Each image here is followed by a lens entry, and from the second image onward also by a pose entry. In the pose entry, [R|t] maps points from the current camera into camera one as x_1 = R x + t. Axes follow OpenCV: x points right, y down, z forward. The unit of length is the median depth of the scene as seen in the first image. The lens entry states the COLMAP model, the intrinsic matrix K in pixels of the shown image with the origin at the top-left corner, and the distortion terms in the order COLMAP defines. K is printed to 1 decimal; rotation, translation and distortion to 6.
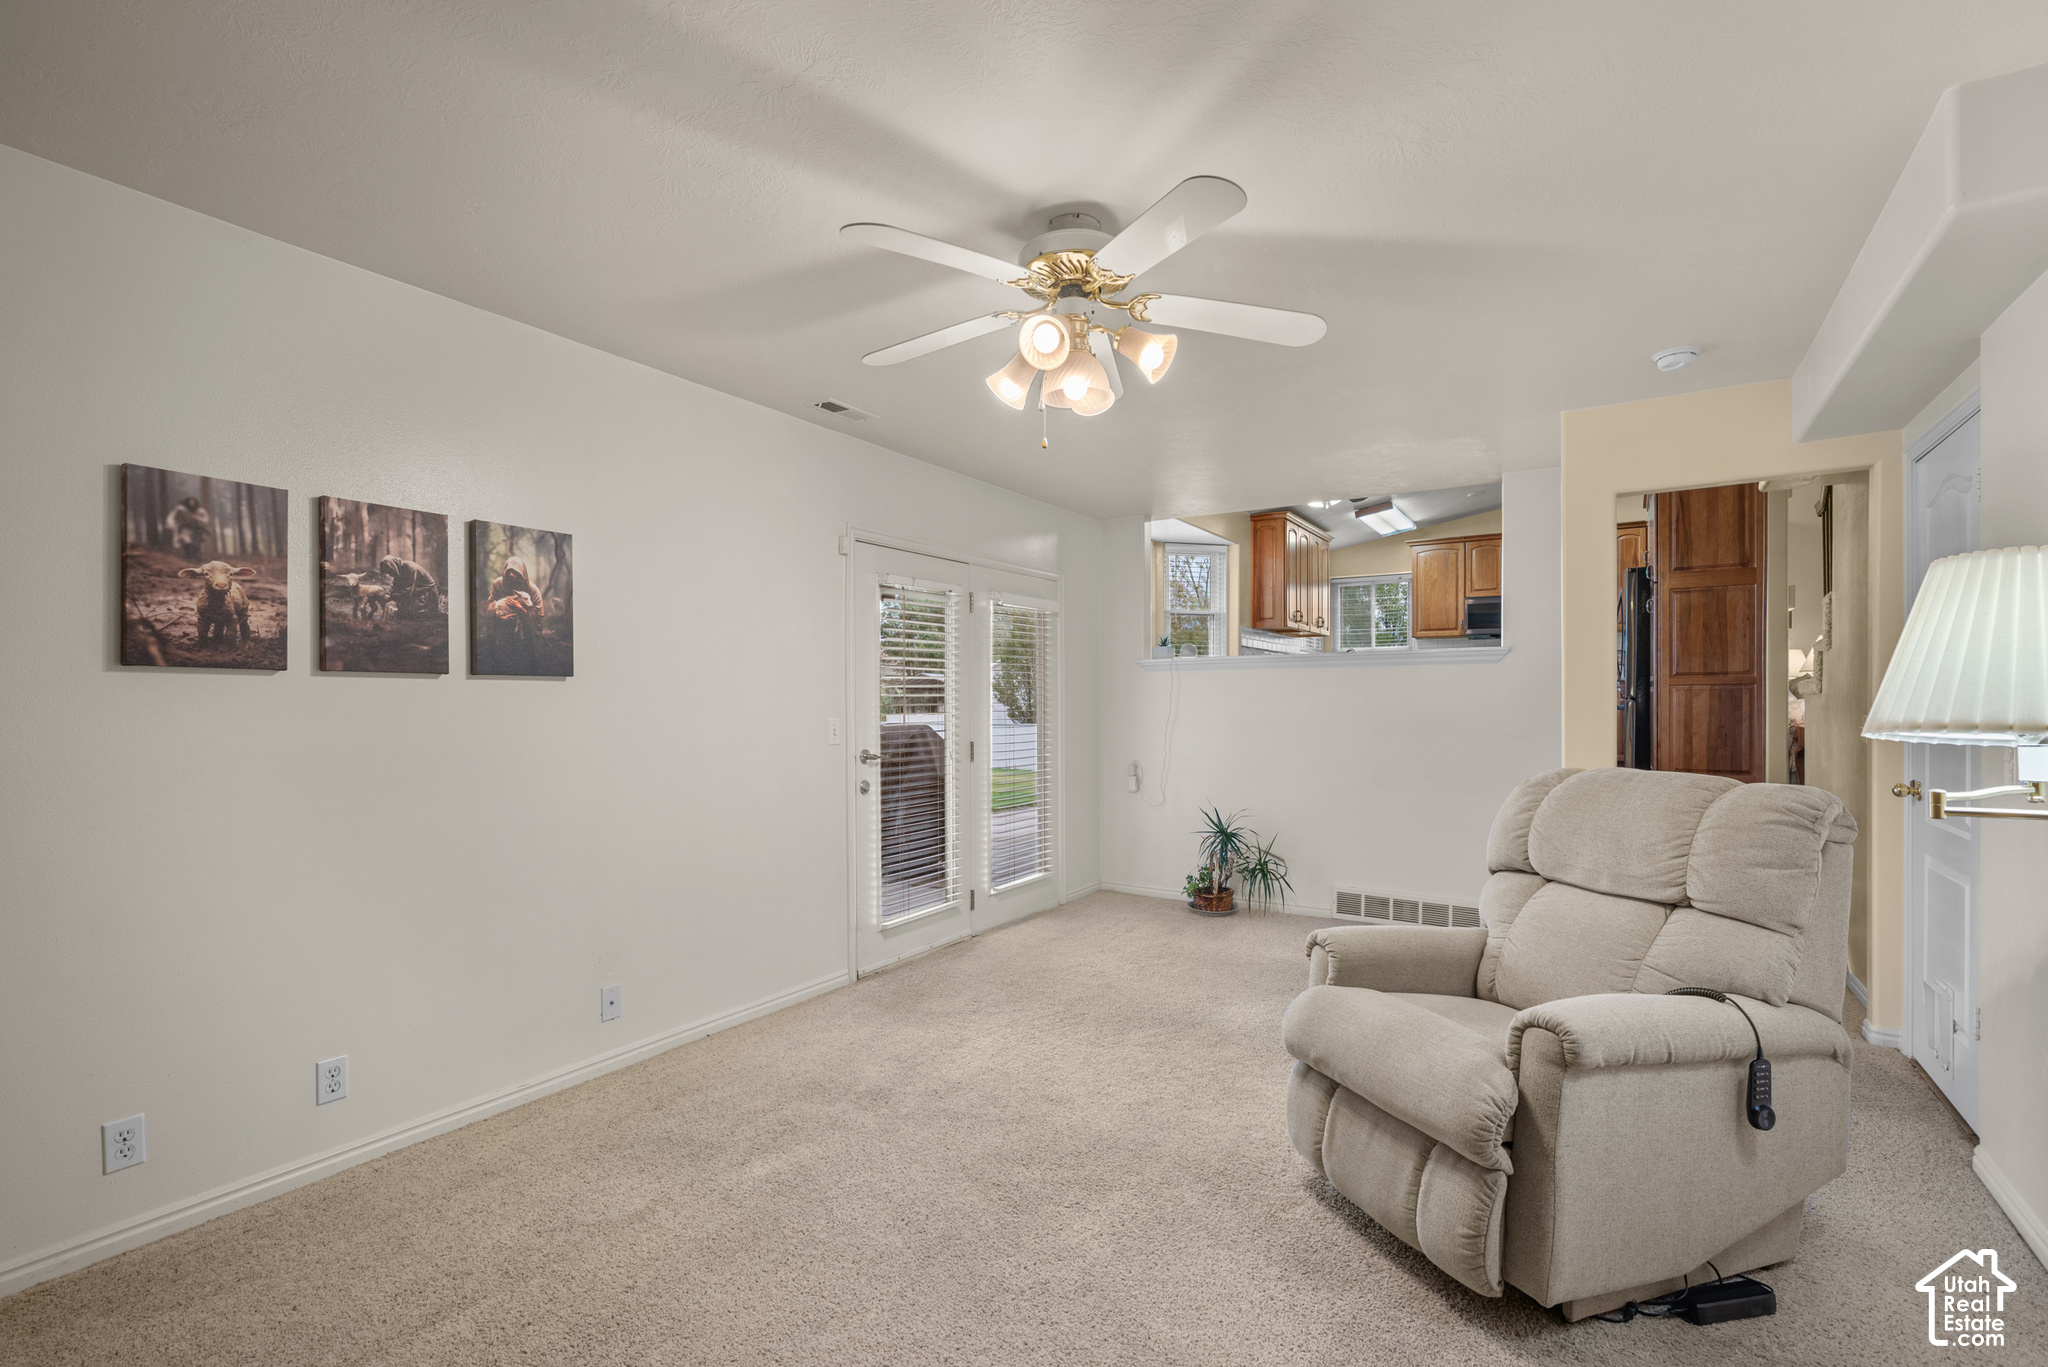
lens RADIAL K [[932.0, 0, 1033.4], [0, 932.0, 713.0], [0, 0, 1]] dist [-0.003529, -0.001529]
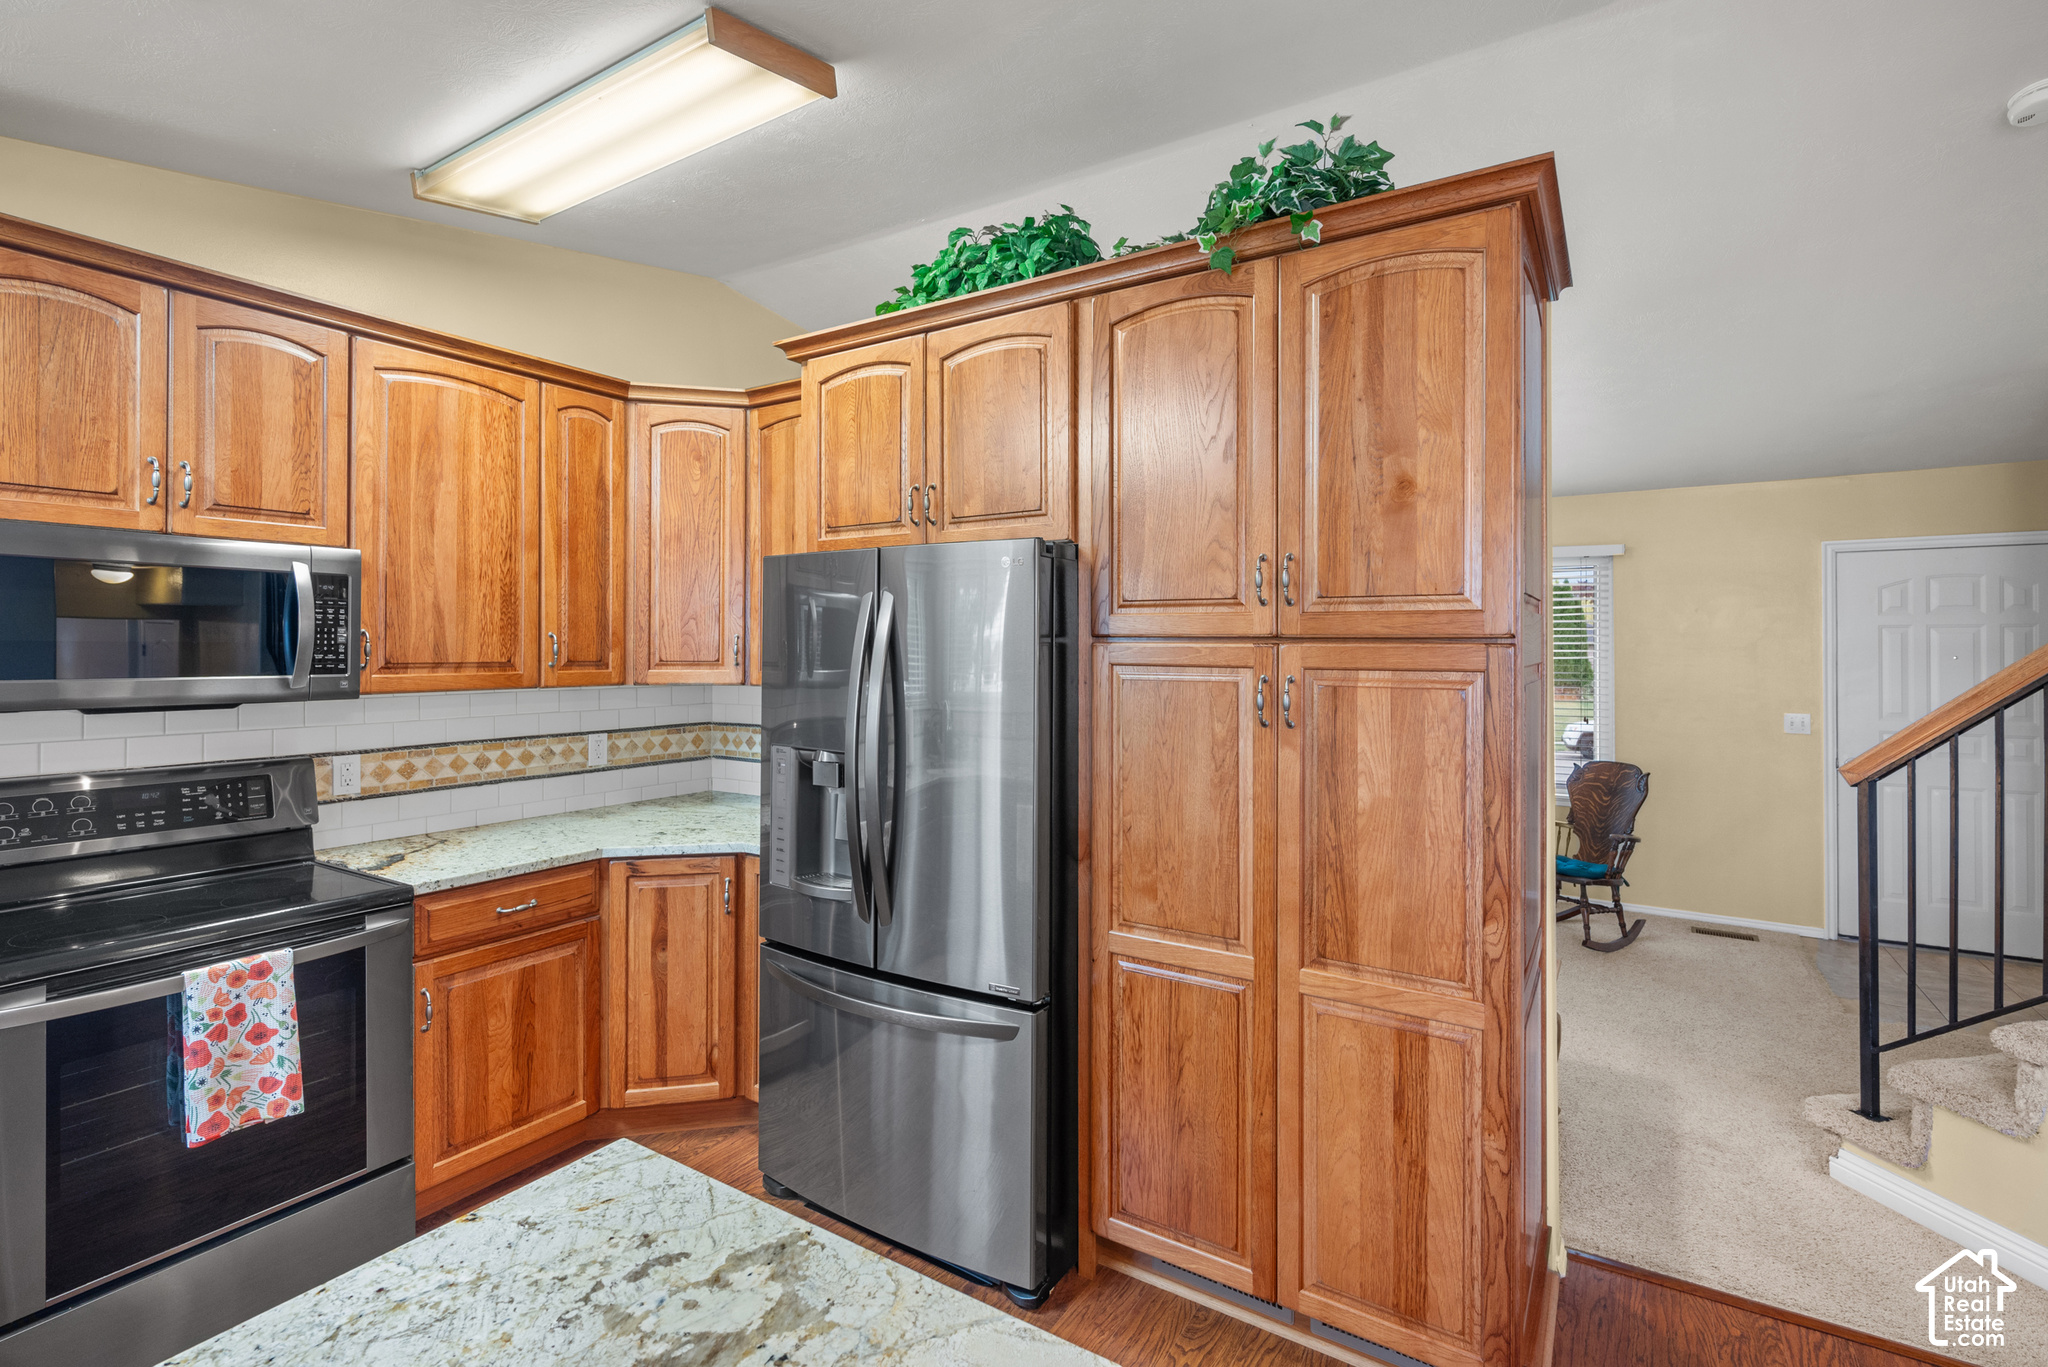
lens RADIAL K [[932.0, 0, 1013.4], [0, 932.0, 643.3], [0, 0, 1]] dist [-0.003529, -0.001529]
pose [[0.016057, 0.002849, 0.999867, 0.300118], [0.005910, 0.999978, -0.002944, -0.103625], [-0.999854, 0.005956, 0.016040, 0.839765]]
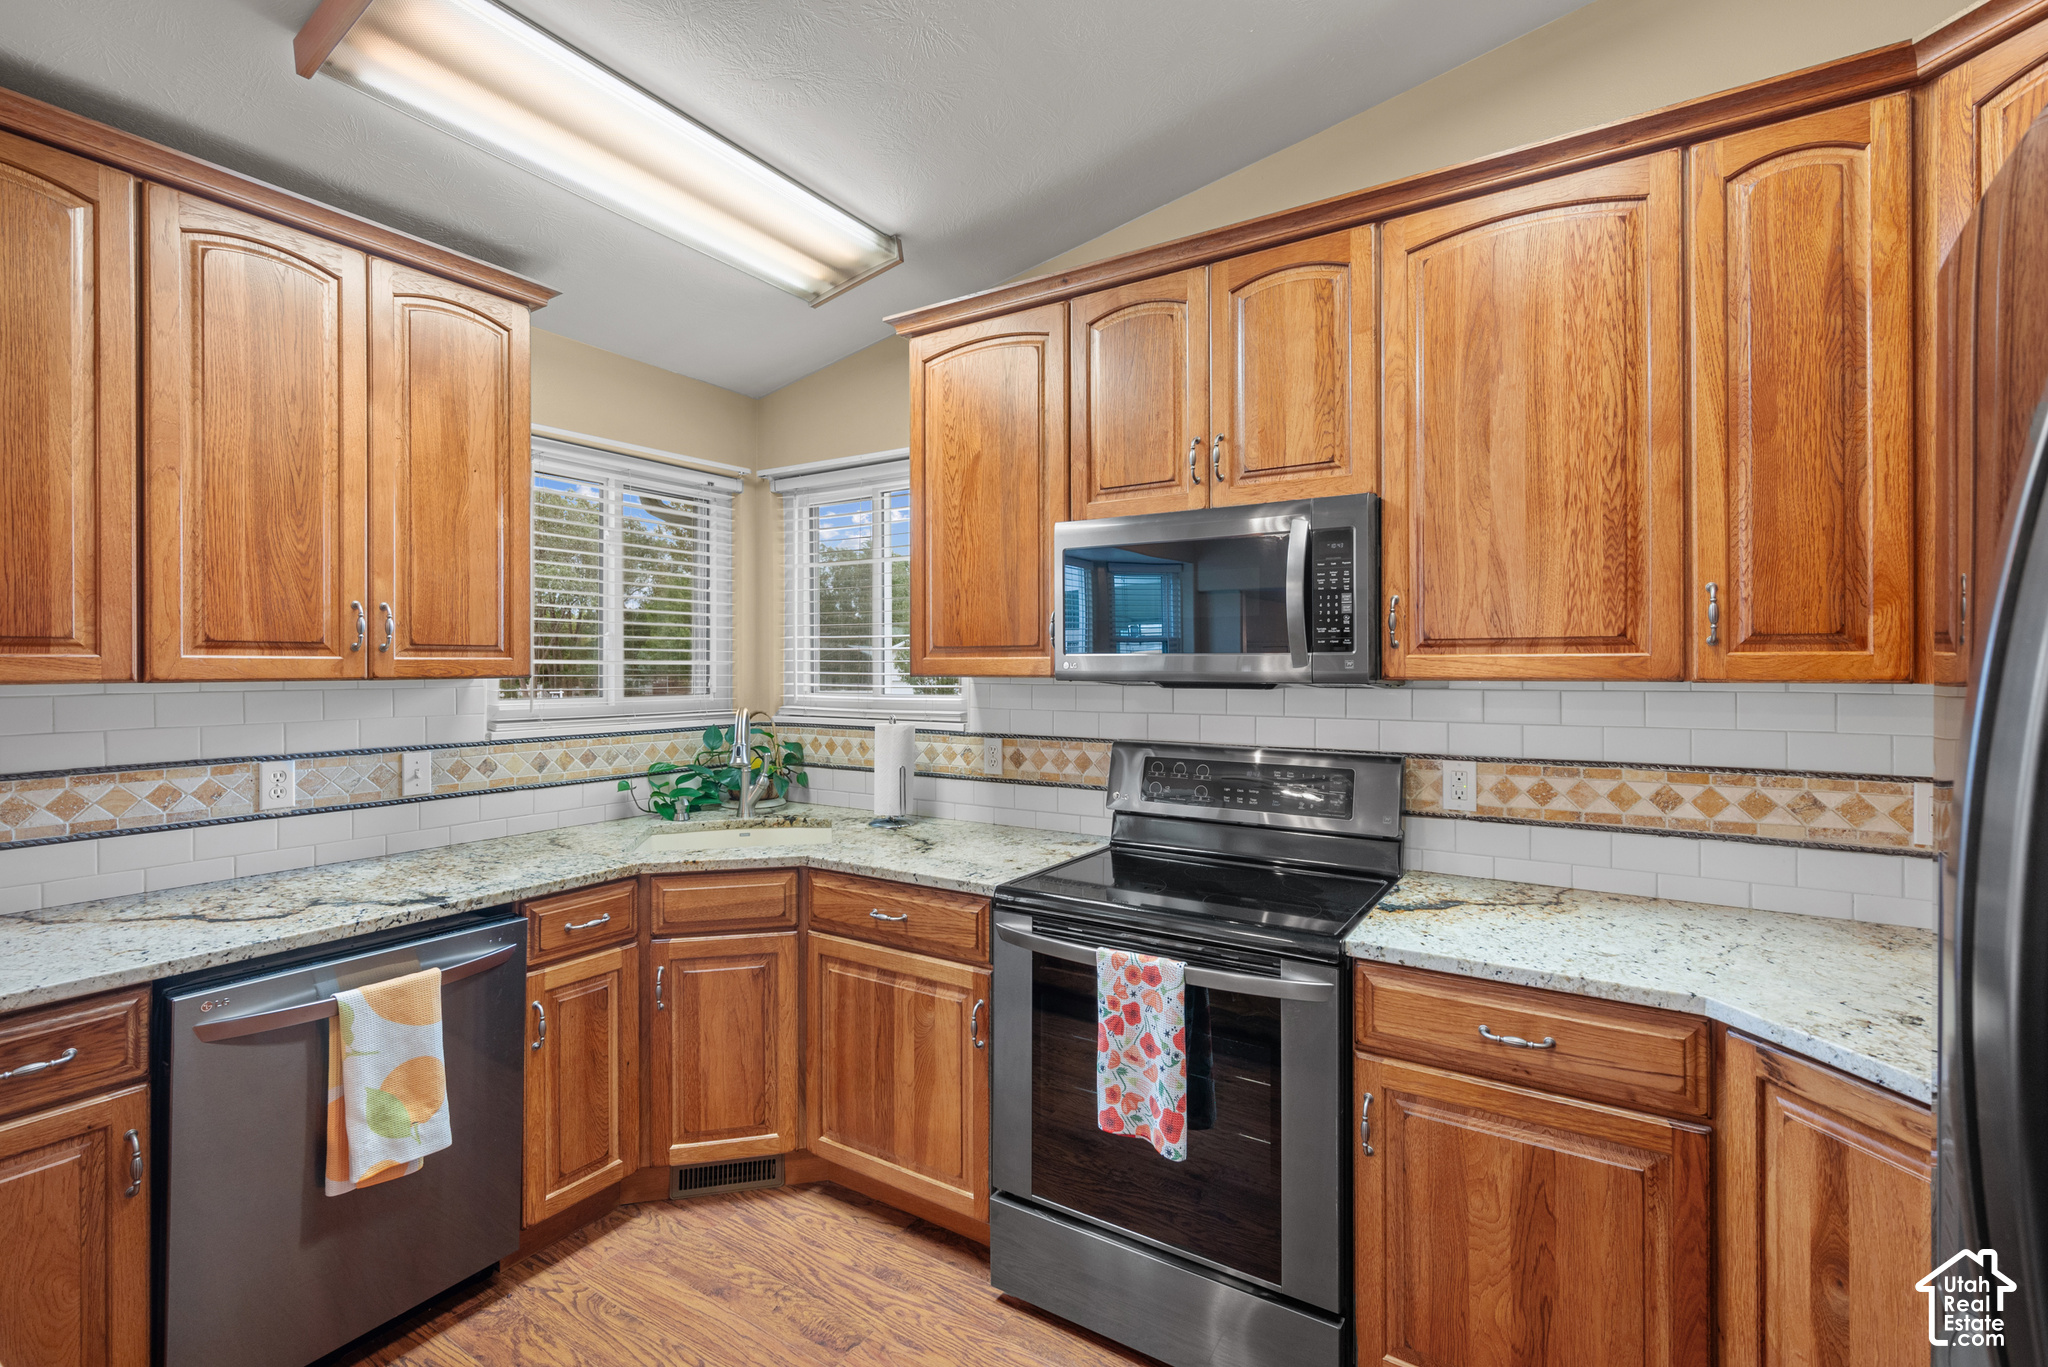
lens RADIAL K [[900.7, 0, 1028.2], [0, 900.7, 663.9], [0, 0, 1]] dist [-0.001126, 0.000948]
pose [[0.999995, -0.002872, -0.001530, 0.493200], [0.002855, 0.999939, -0.010709, -0.091804], [0.001561, 0.010705, 0.999941, 0.830206]]
